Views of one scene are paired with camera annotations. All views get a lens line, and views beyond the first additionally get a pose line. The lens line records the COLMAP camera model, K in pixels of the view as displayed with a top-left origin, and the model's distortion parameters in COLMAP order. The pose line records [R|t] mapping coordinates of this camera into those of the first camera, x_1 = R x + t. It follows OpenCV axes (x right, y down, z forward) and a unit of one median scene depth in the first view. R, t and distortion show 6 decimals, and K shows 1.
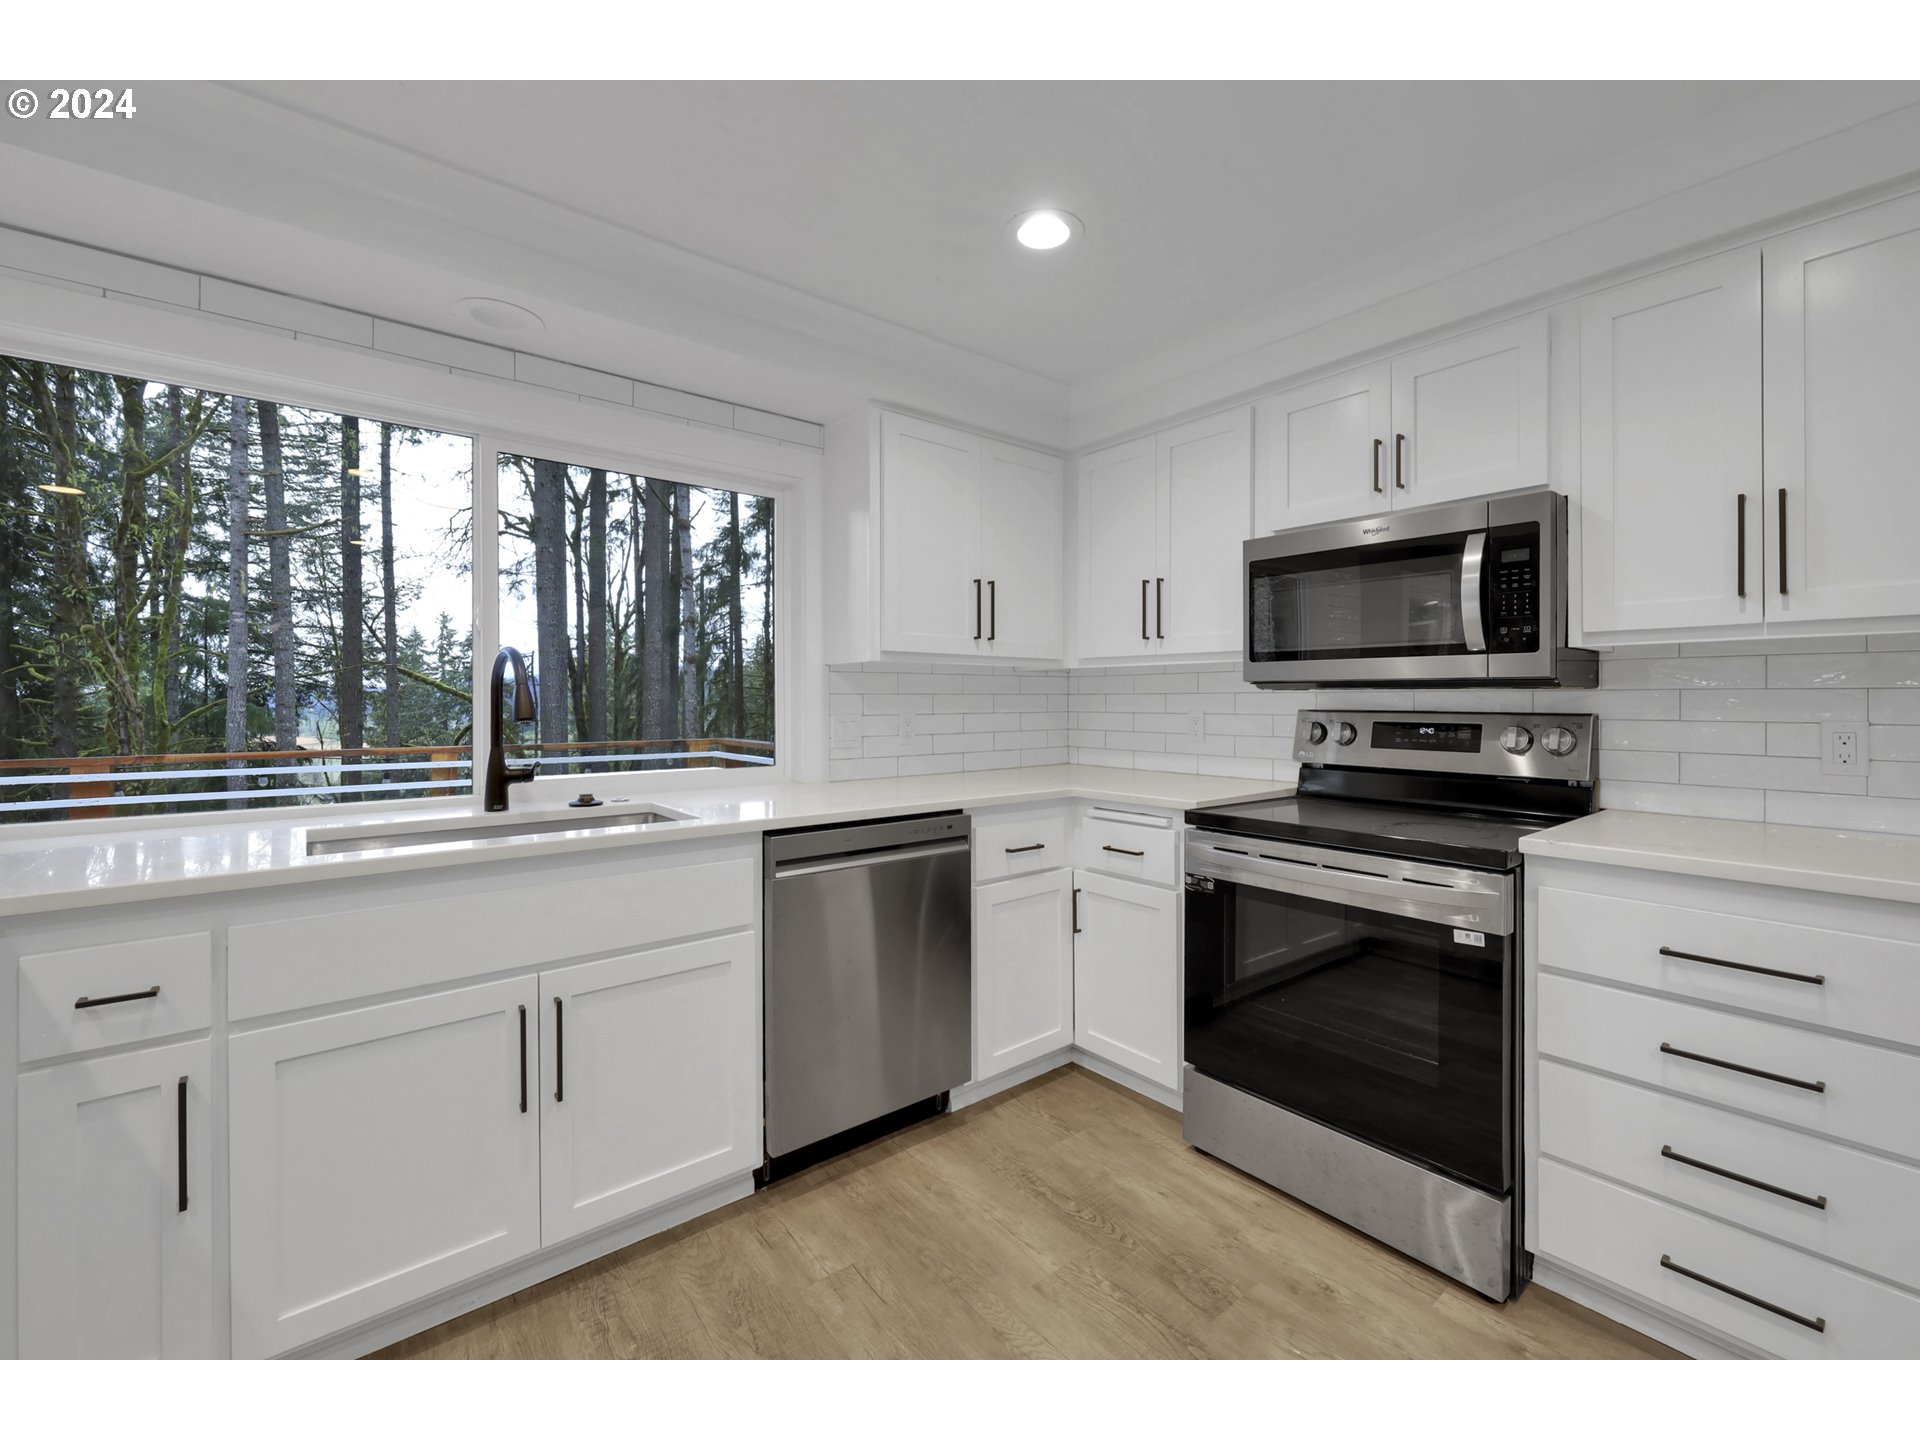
lens RADIAL K [[776.9, 0, 983.3], [0, 776.9, 700.1], [0, 0, 1]] dist [-0.000655, 0.000156]
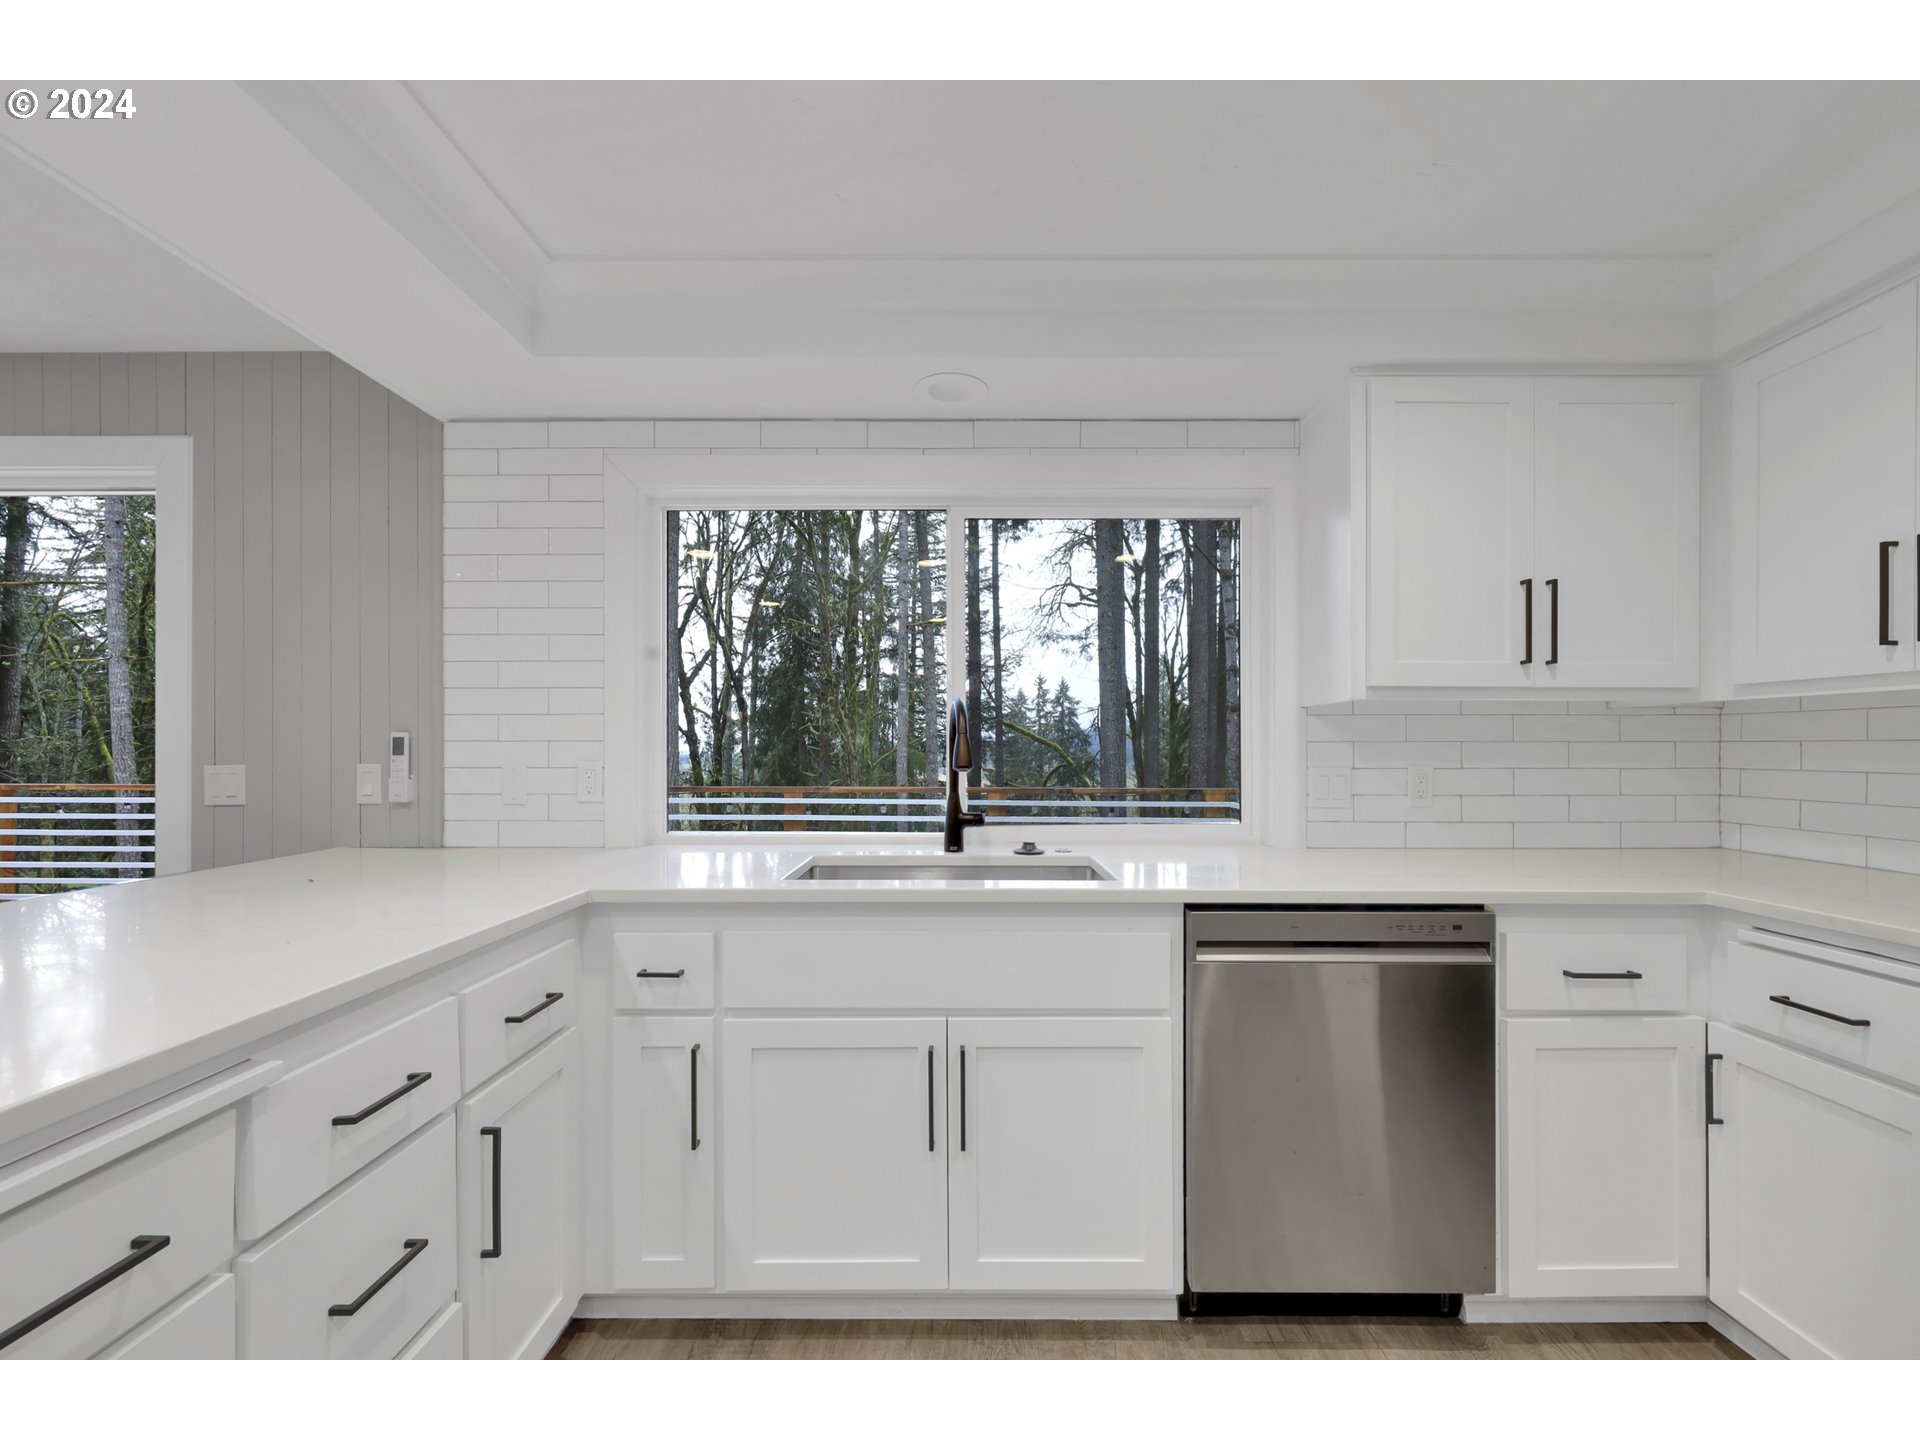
lens RADIAL K [[776.9, 0, 975.0], [0, 776.9, 748.3], [0, 0, 1]] dist [-0.000655, 0.000156]
pose [[0.770759, 0.002122, -0.637123, 0.059099], [-0.002512, 0.999997, 0.000291, -0.000610], [0.637121, 0.001376, 0.770762, 0.139846]]
